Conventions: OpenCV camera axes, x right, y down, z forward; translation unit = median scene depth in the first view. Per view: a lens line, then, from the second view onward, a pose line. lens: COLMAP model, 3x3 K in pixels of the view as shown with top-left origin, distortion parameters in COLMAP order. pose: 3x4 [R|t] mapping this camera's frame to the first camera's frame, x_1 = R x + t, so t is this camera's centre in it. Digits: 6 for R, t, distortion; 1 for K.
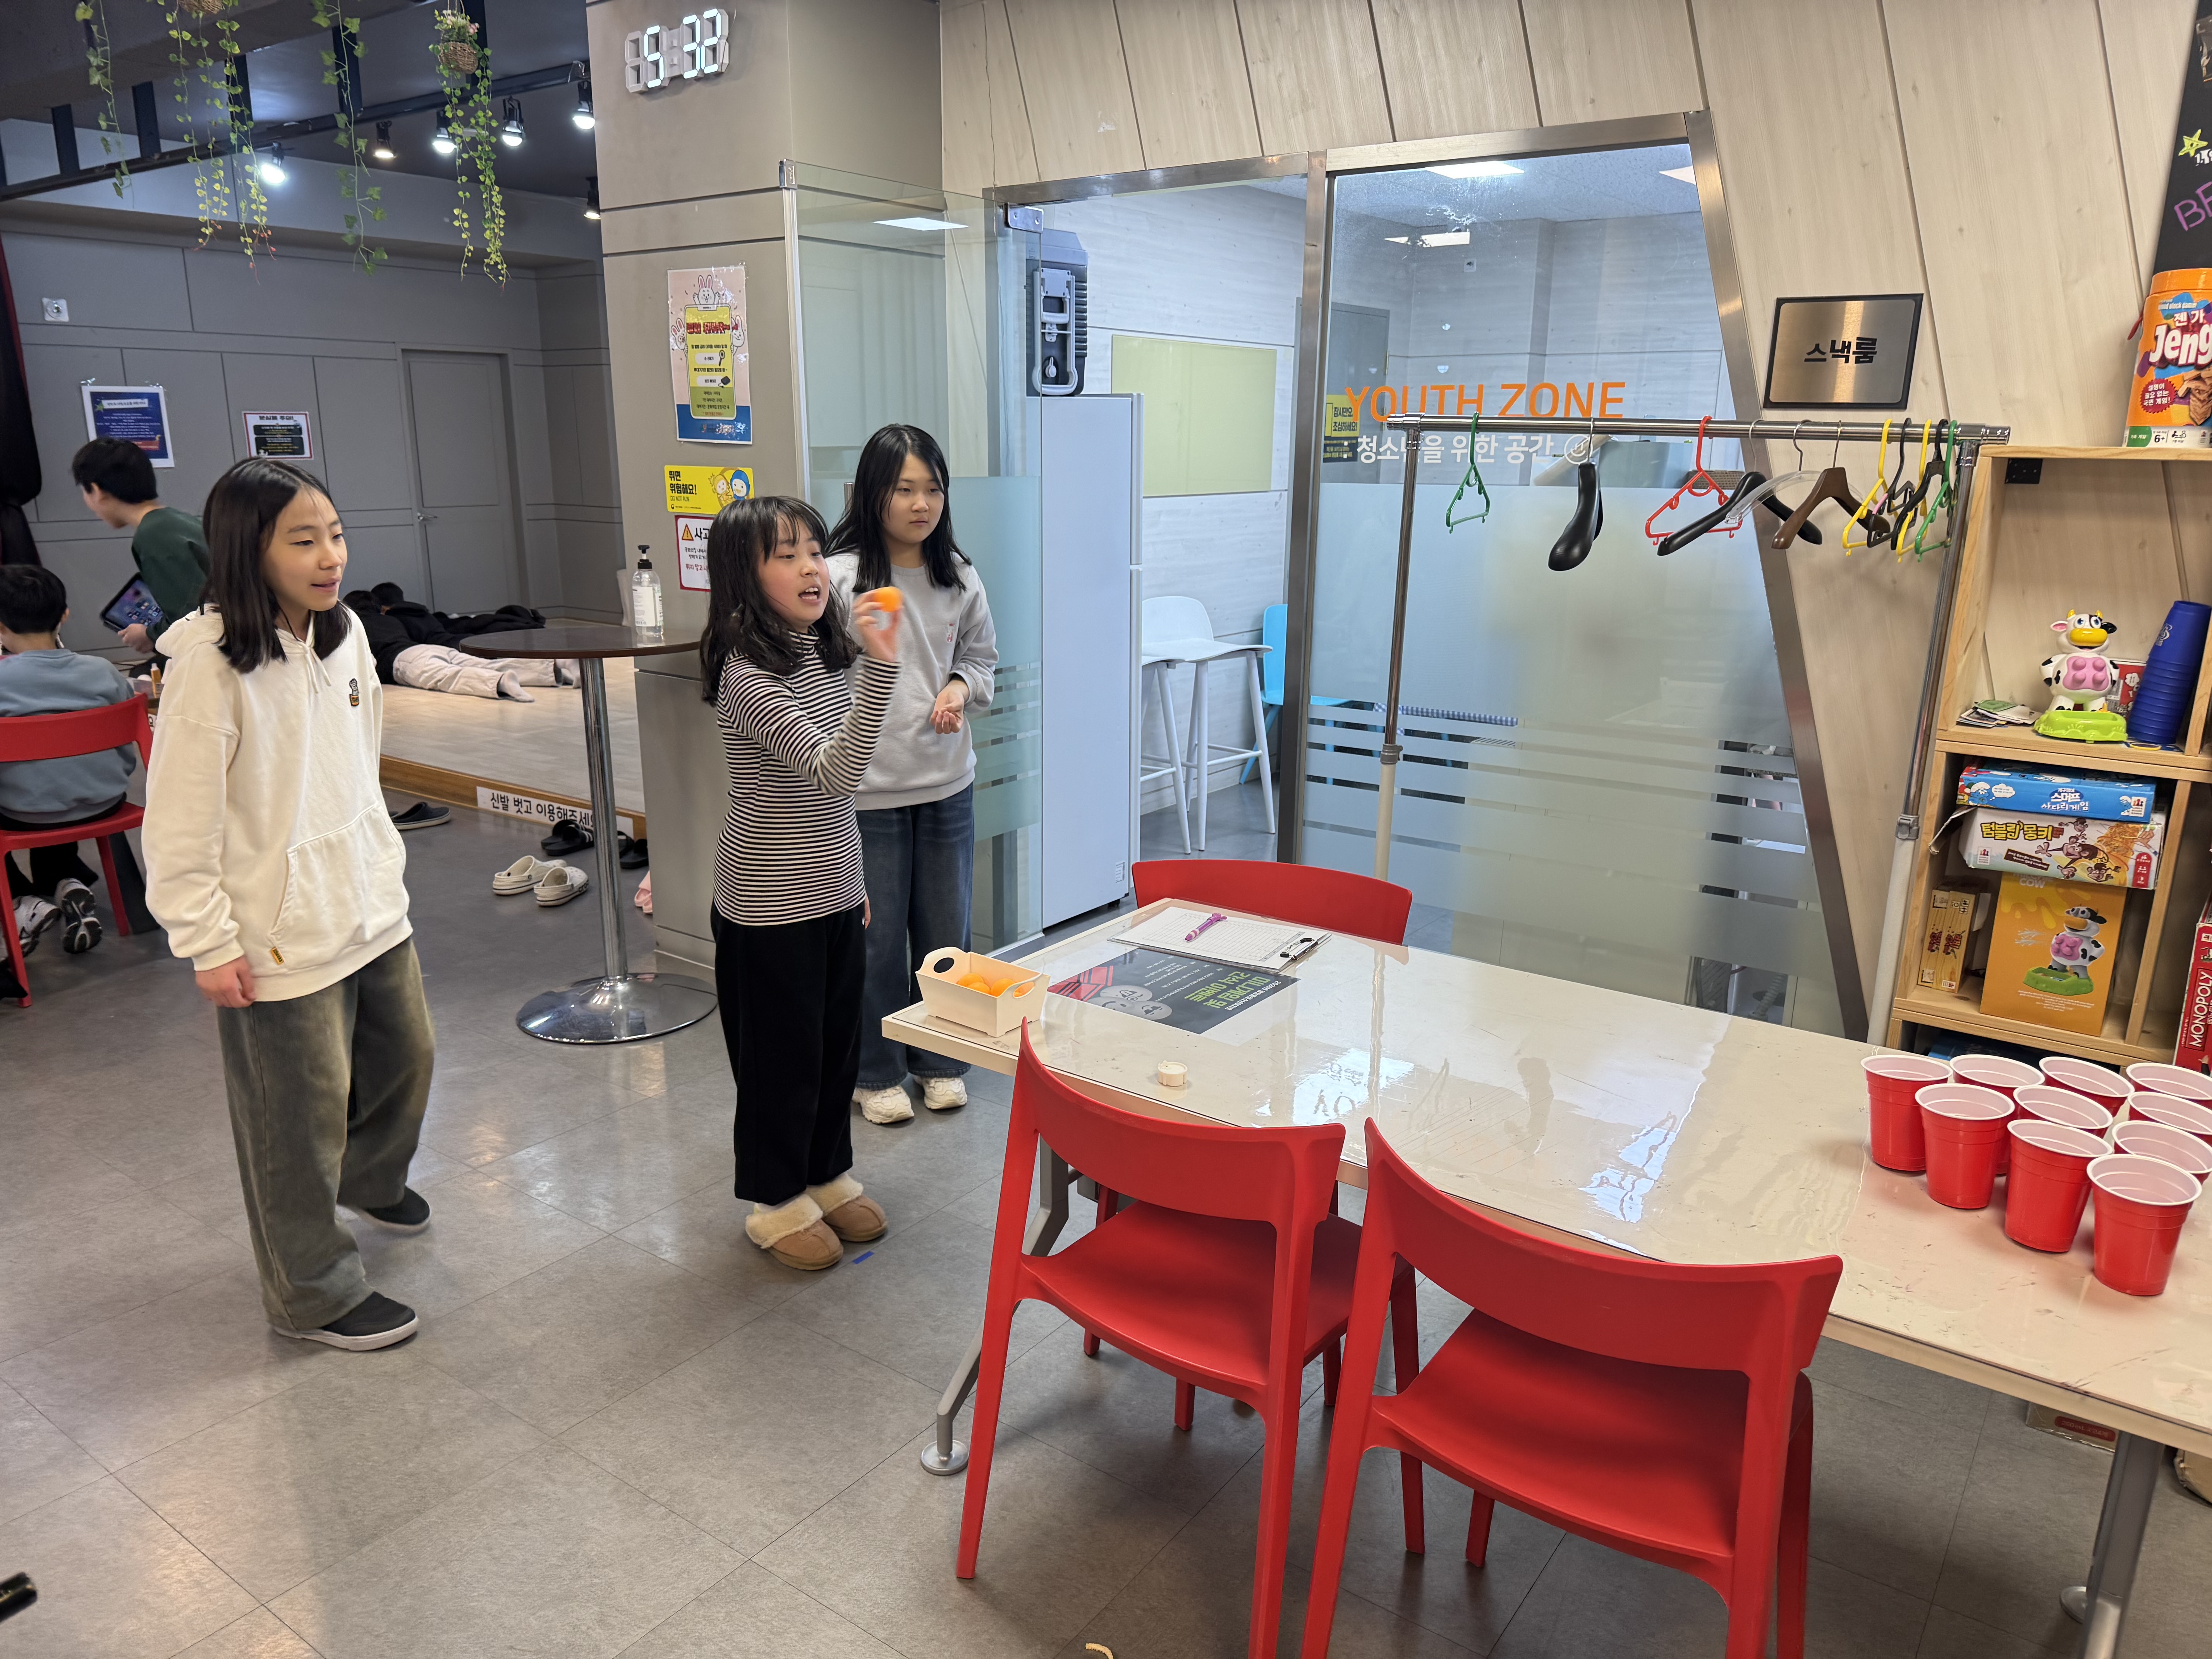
lens RADIAL K [[1583.7, 0, 1106.0], [0, 1583.7, 829.5], [0, 0, 1]] dist [0.076003, -0.078435]
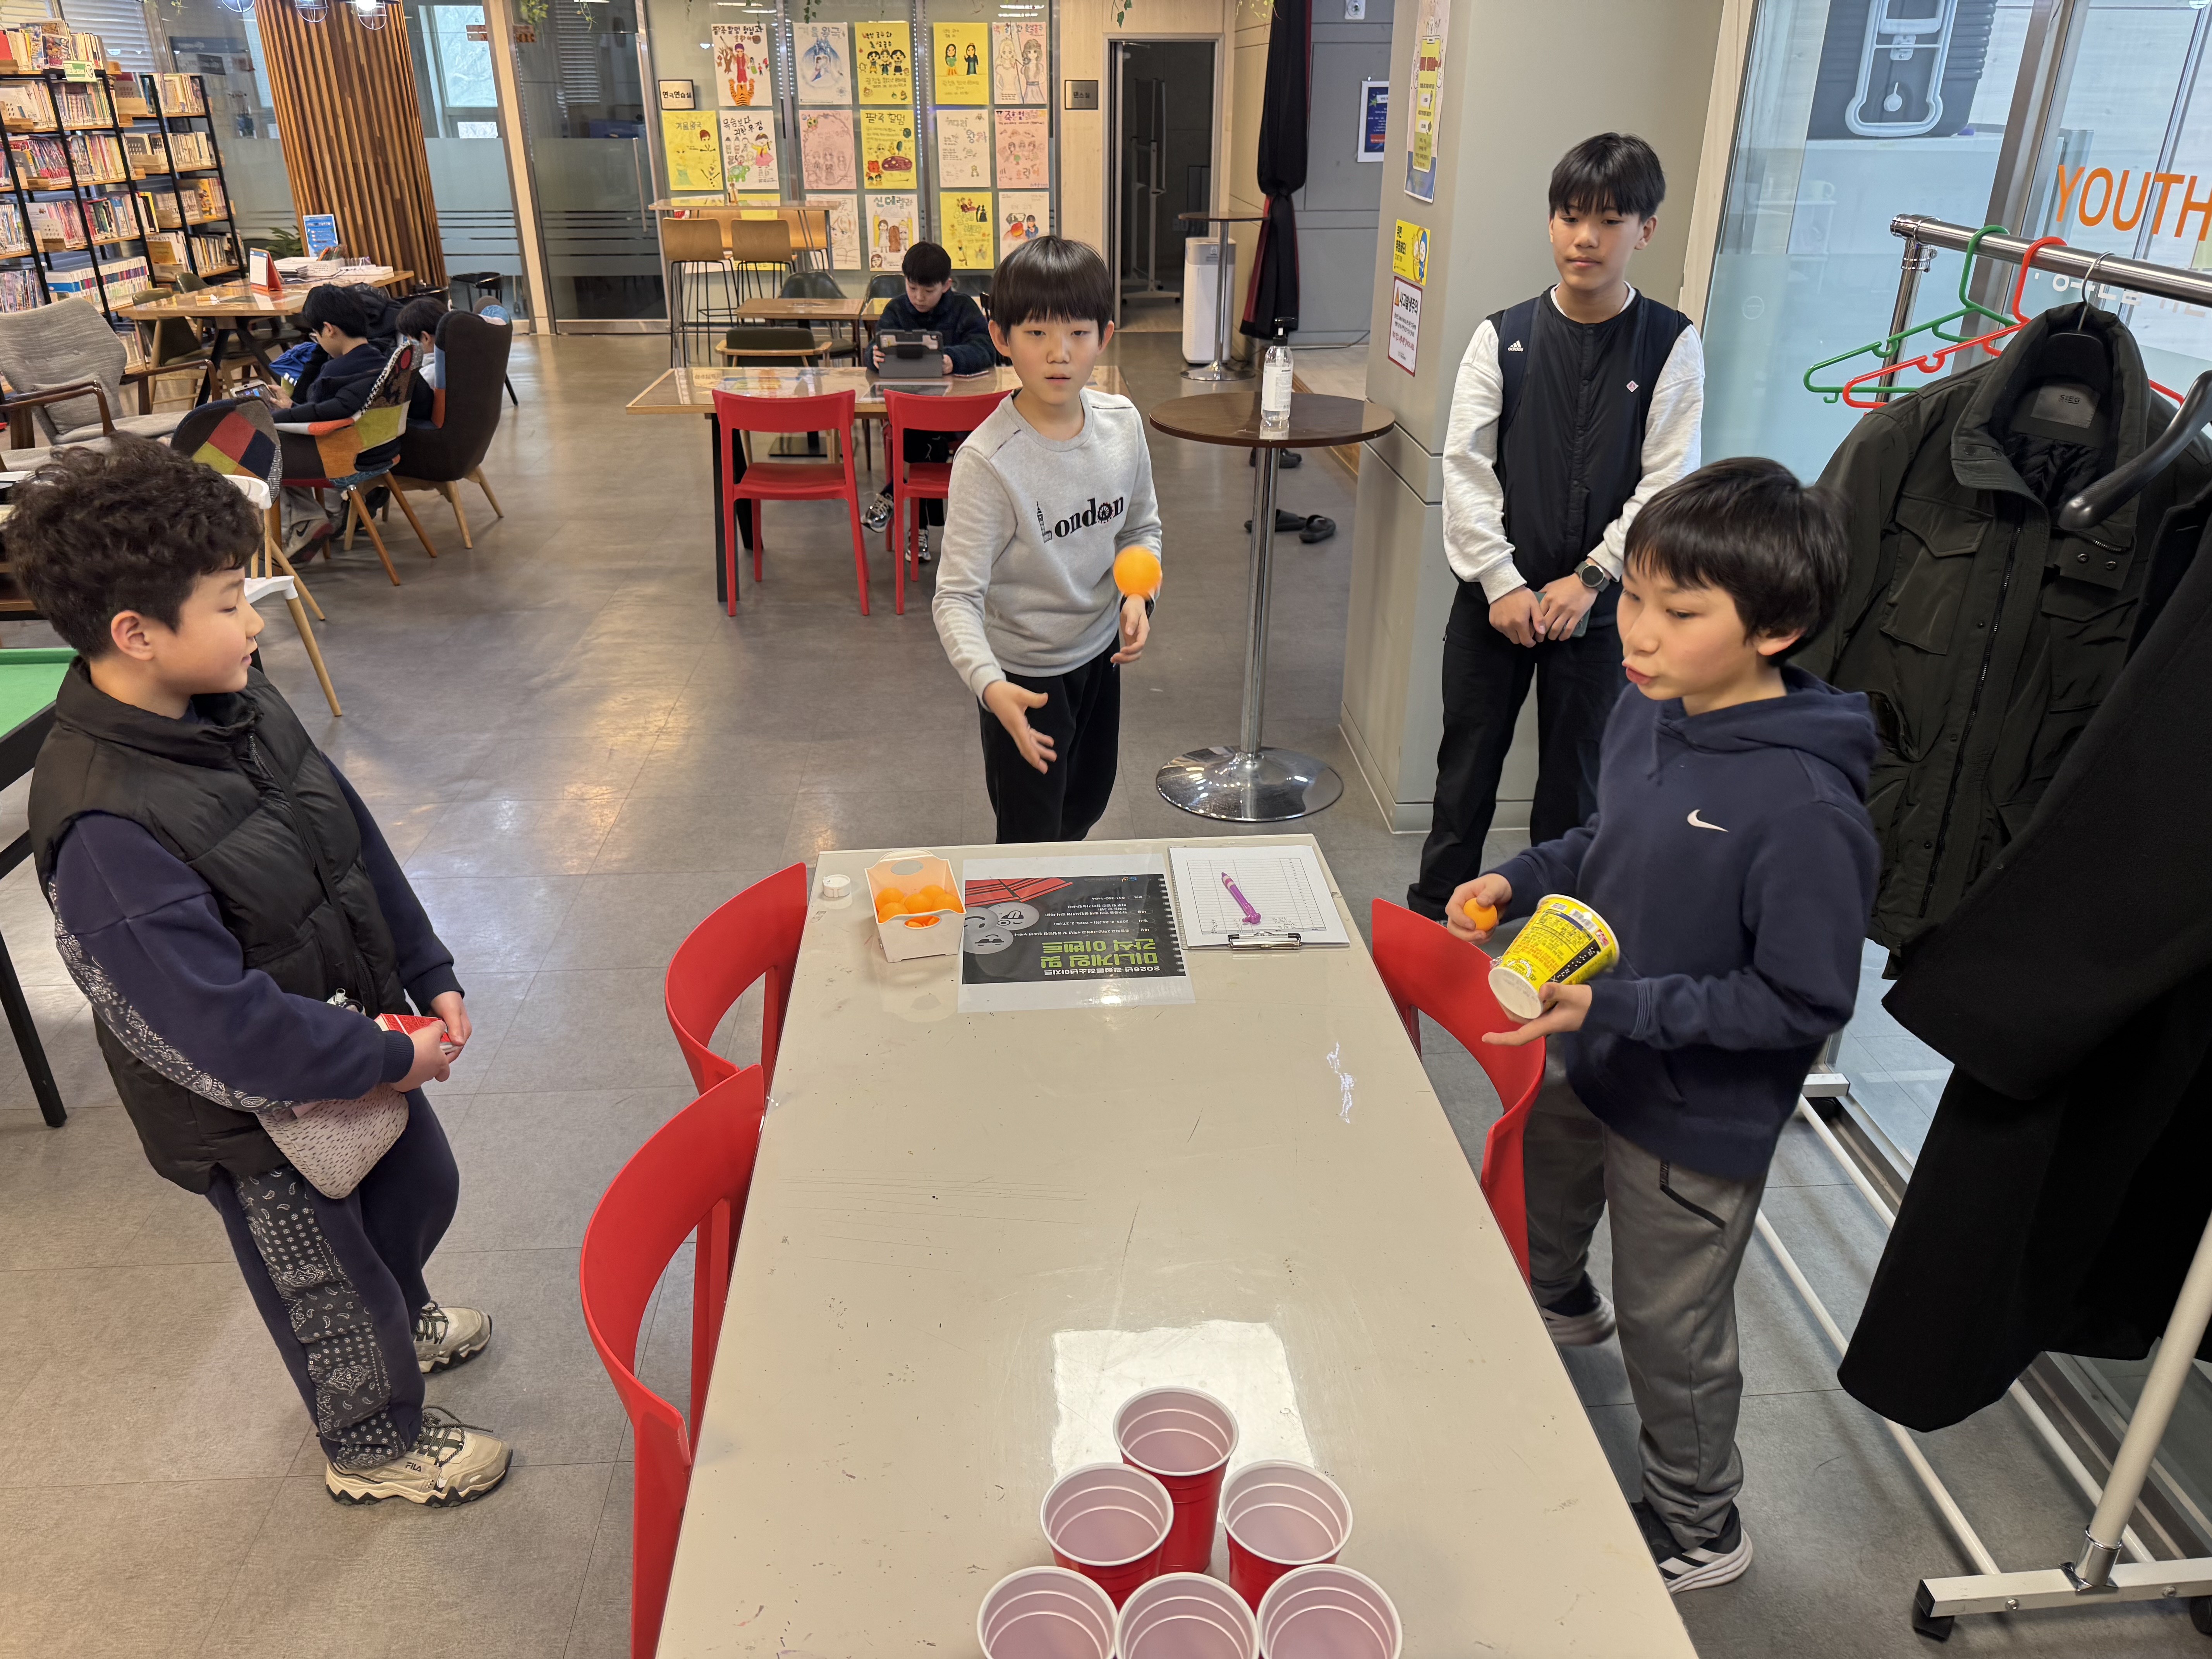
lens RADIAL K [[1583.7, 0, 1106.0], [0, 1583.7, 829.5], [0, 0, 1]] dist [0.076003, -0.078435]
pose [[0.641605, 0.324101, -0.695199, 0.544586], [-0.187902, 0.945142, 0.267208, -0.160910], [0.743663, -0.040812, 0.667307, 0.355943]]
